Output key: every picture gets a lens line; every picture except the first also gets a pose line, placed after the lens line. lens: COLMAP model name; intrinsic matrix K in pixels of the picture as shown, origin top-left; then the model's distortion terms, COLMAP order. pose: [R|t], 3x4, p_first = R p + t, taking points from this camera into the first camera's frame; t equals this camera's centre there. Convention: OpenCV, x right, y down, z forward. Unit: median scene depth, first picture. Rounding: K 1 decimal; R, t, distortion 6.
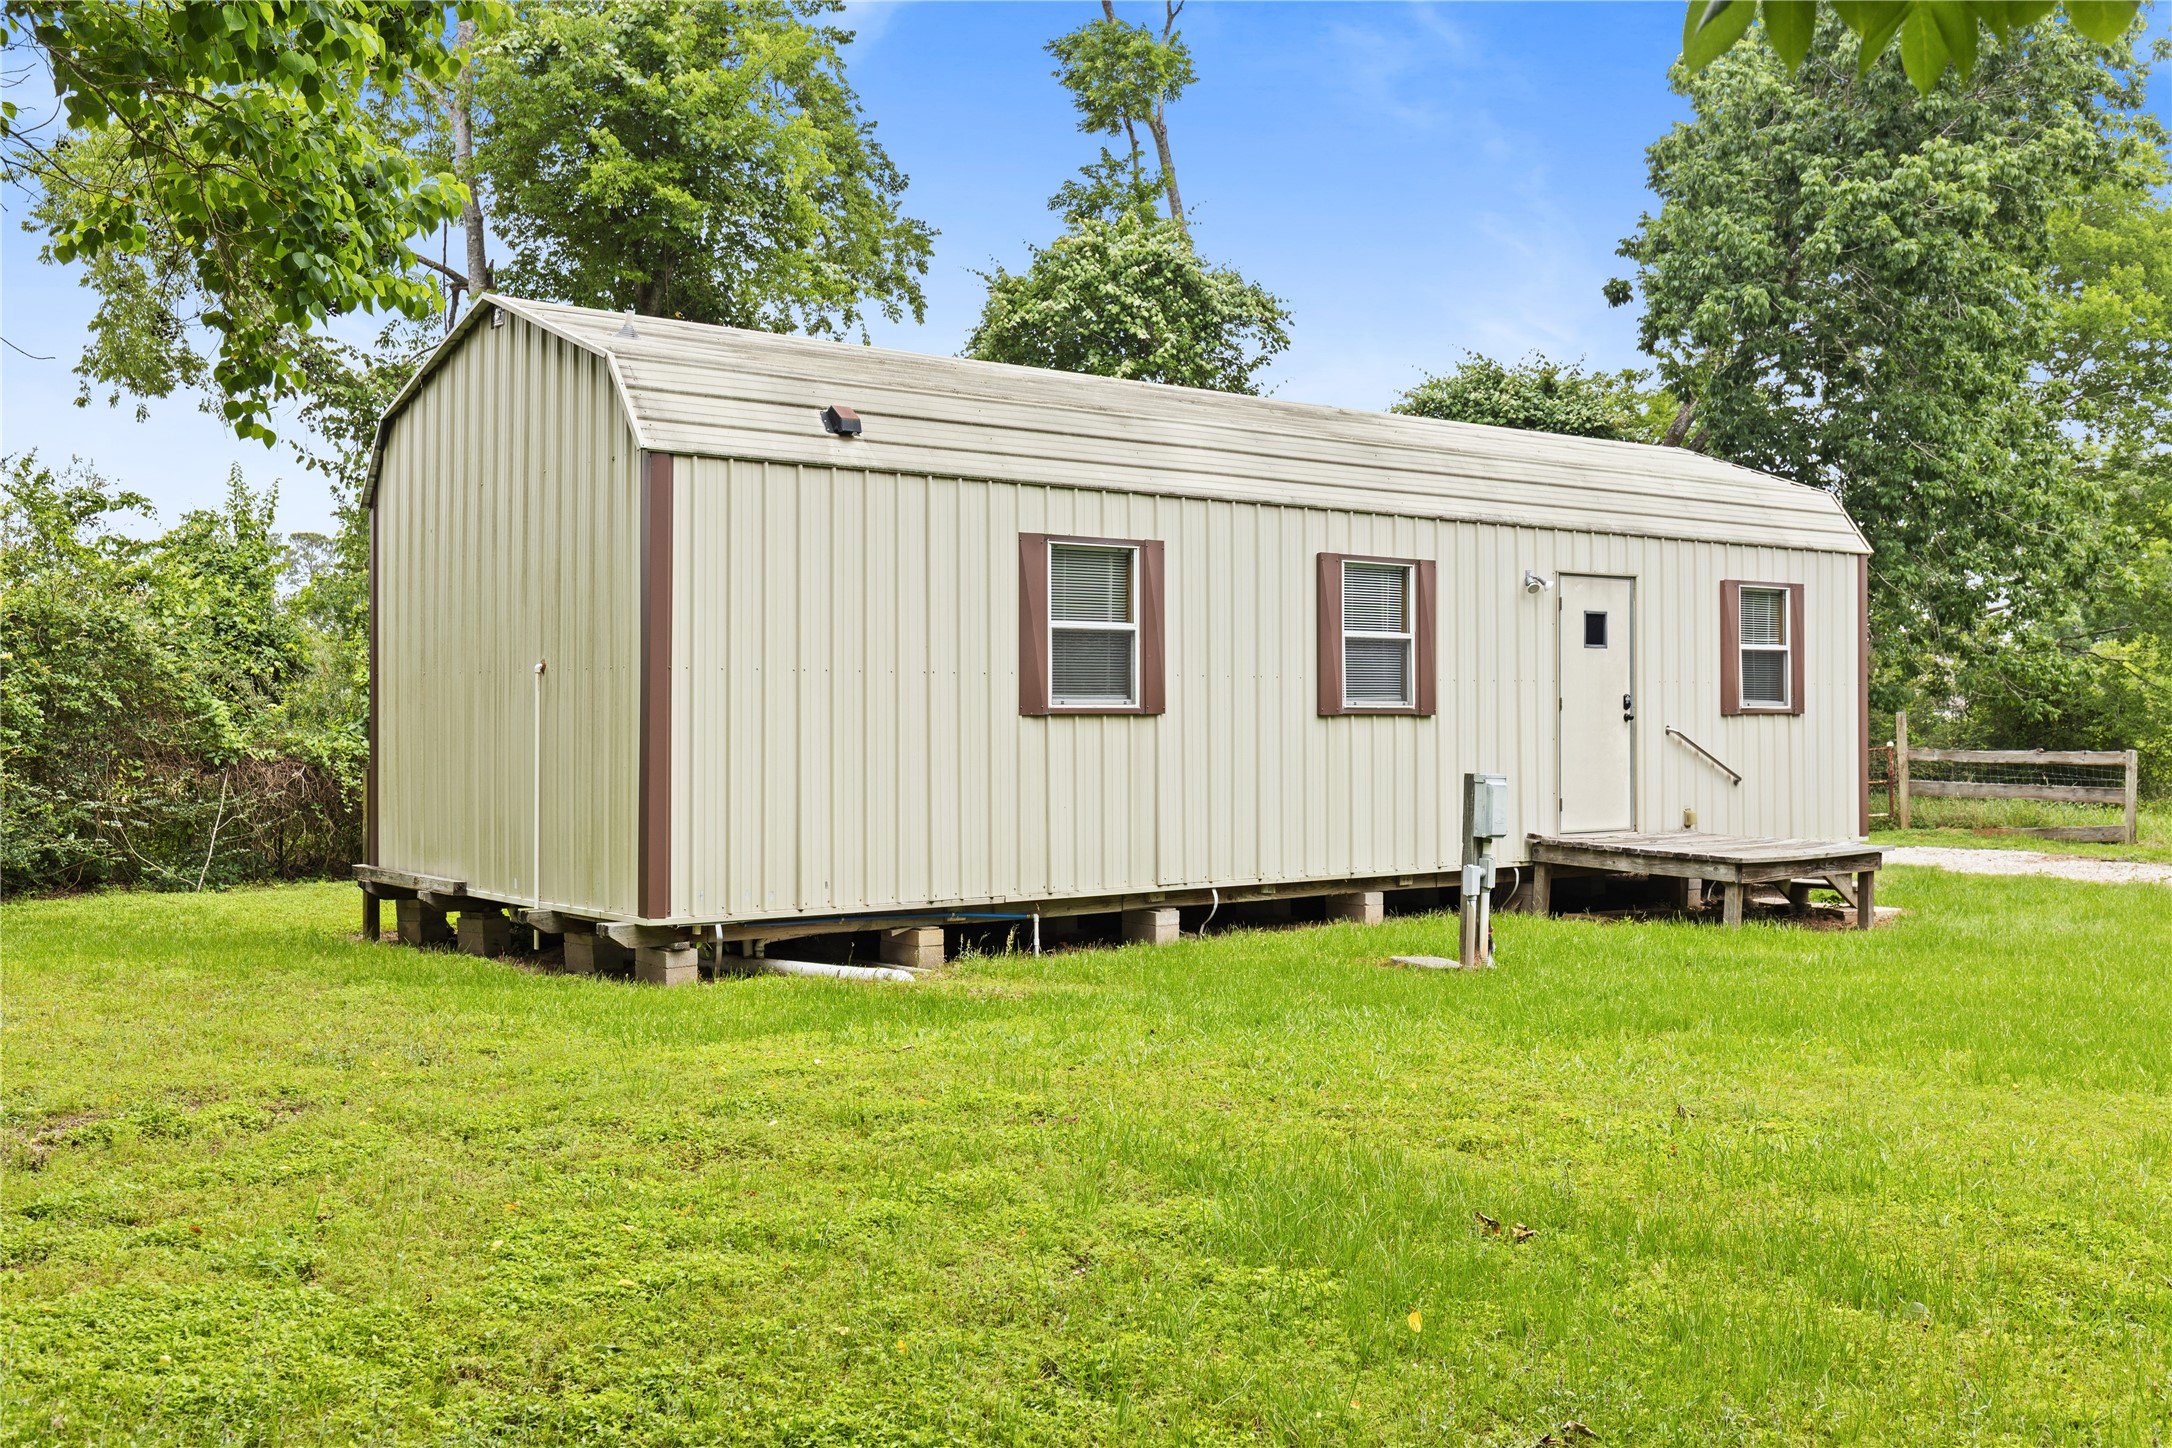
lens RADIAL K [[2094.0, 0, 1086.0], [0, 2094.0, 724.0], [0, 0, 1]] dist [0.002546, 0.000266]
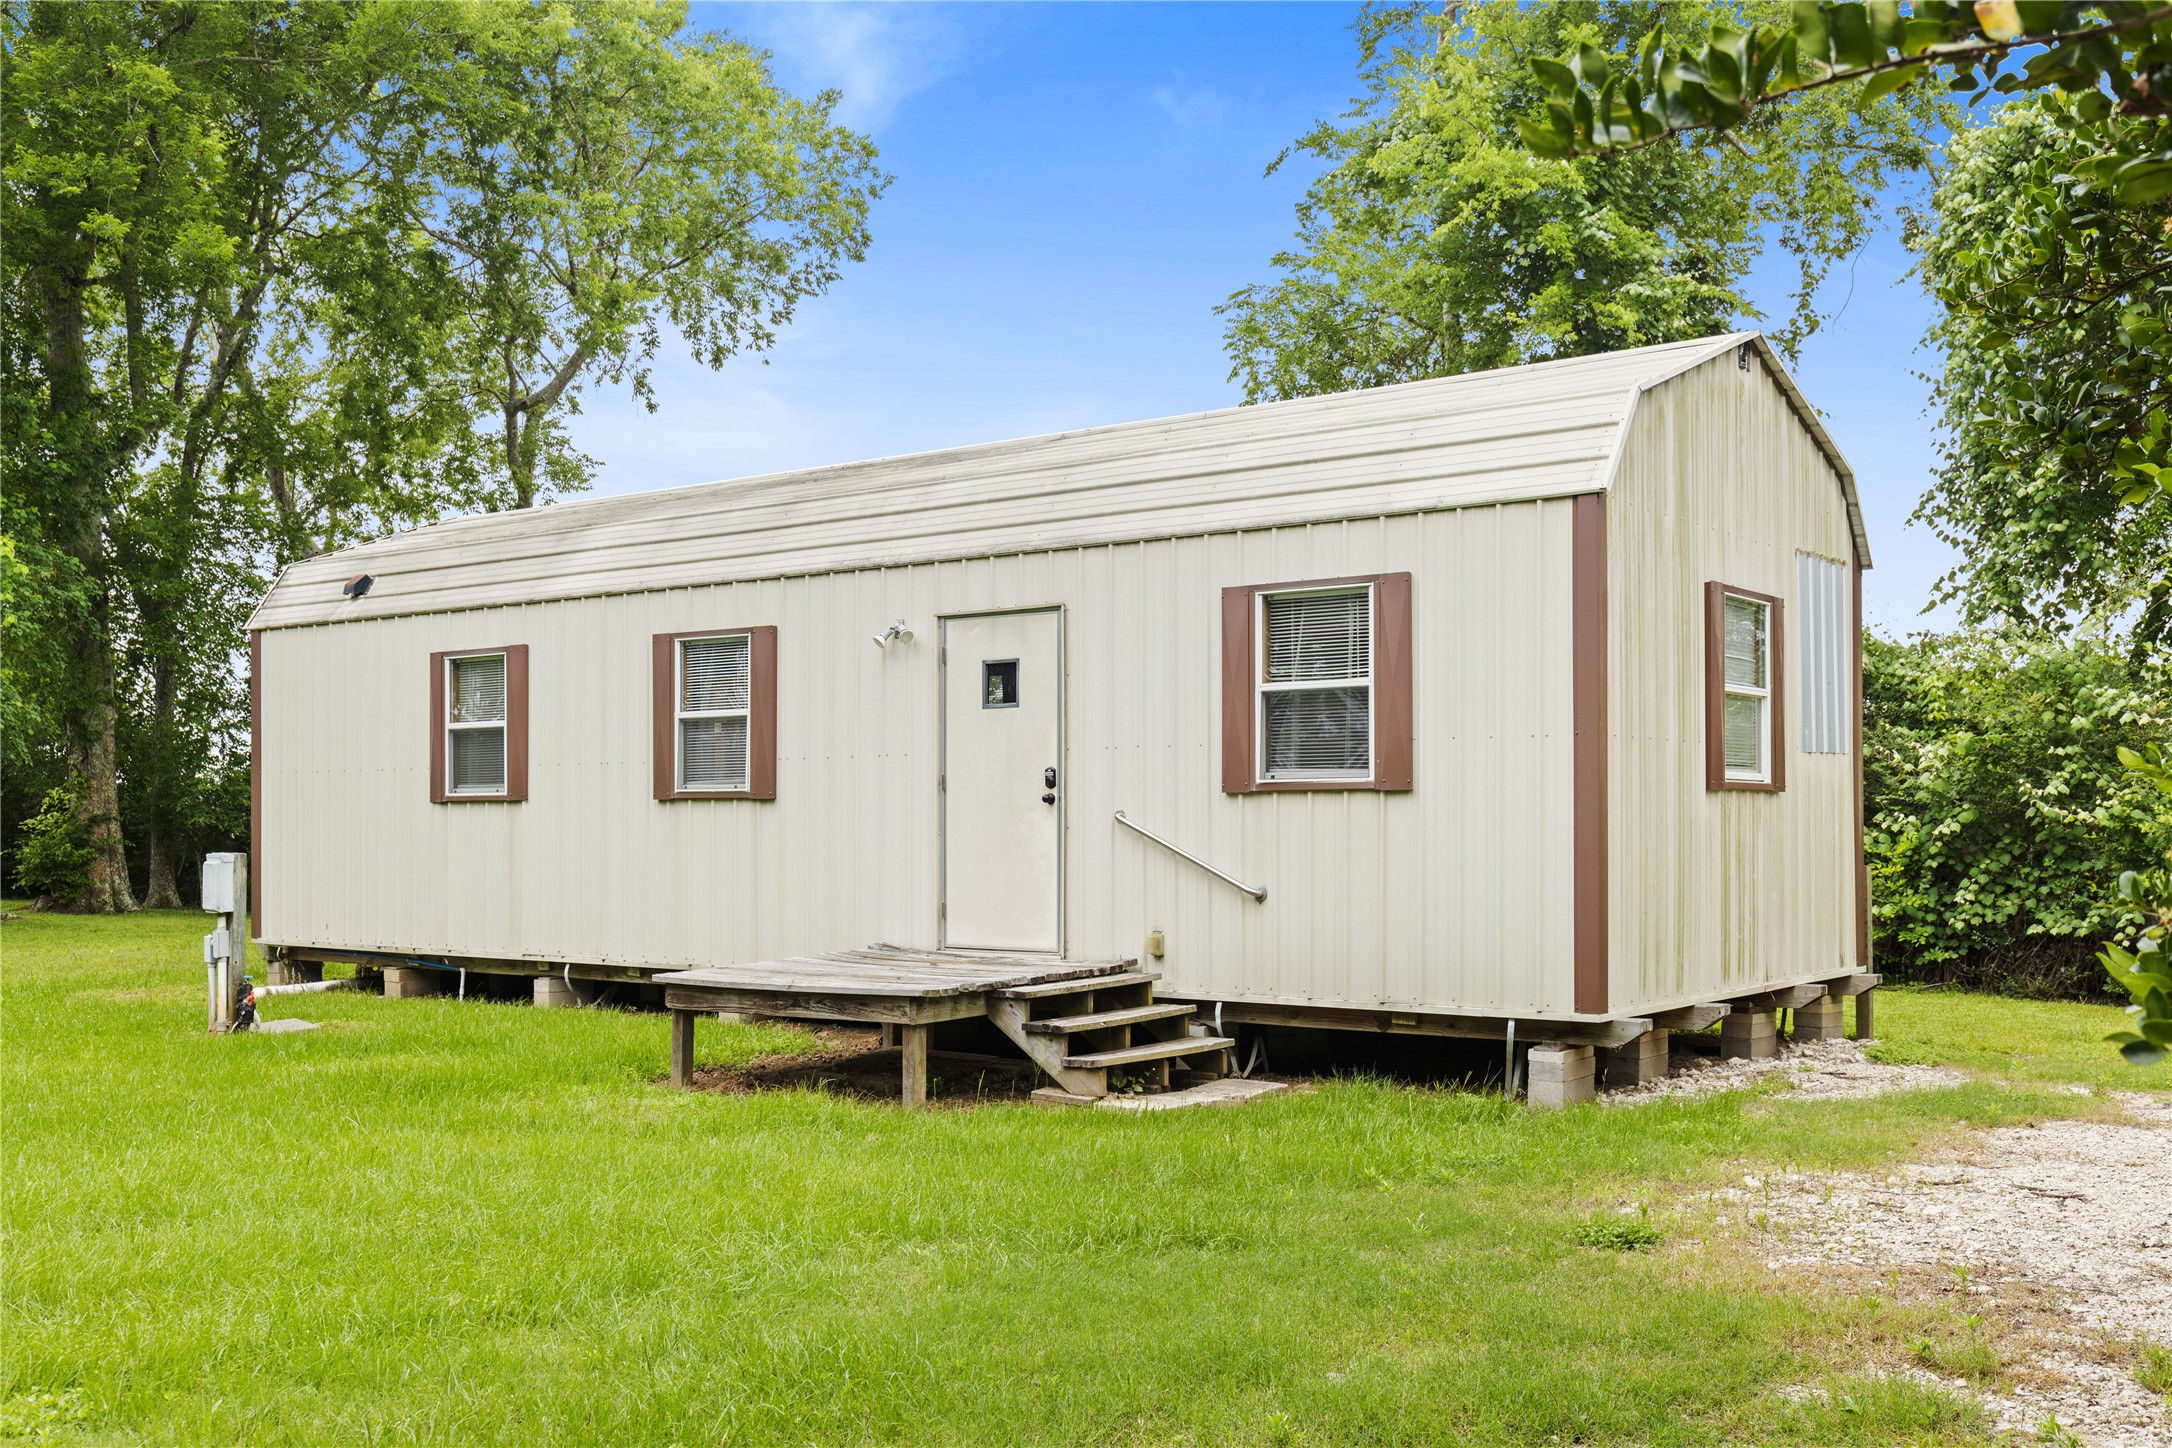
lens RADIAL K [[2340.1, 0, 1085.6], [0, 2340.1, 802.8], [0, 0, 1]] dist [0.008572, 0.003581]
pose [[0.200902, 0.001349, -0.979610, 1.141159], [0.007519, 0.999967, 0.002919, -0.004170], [0.979583, -0.007952, 0.200885, 0.906485]]
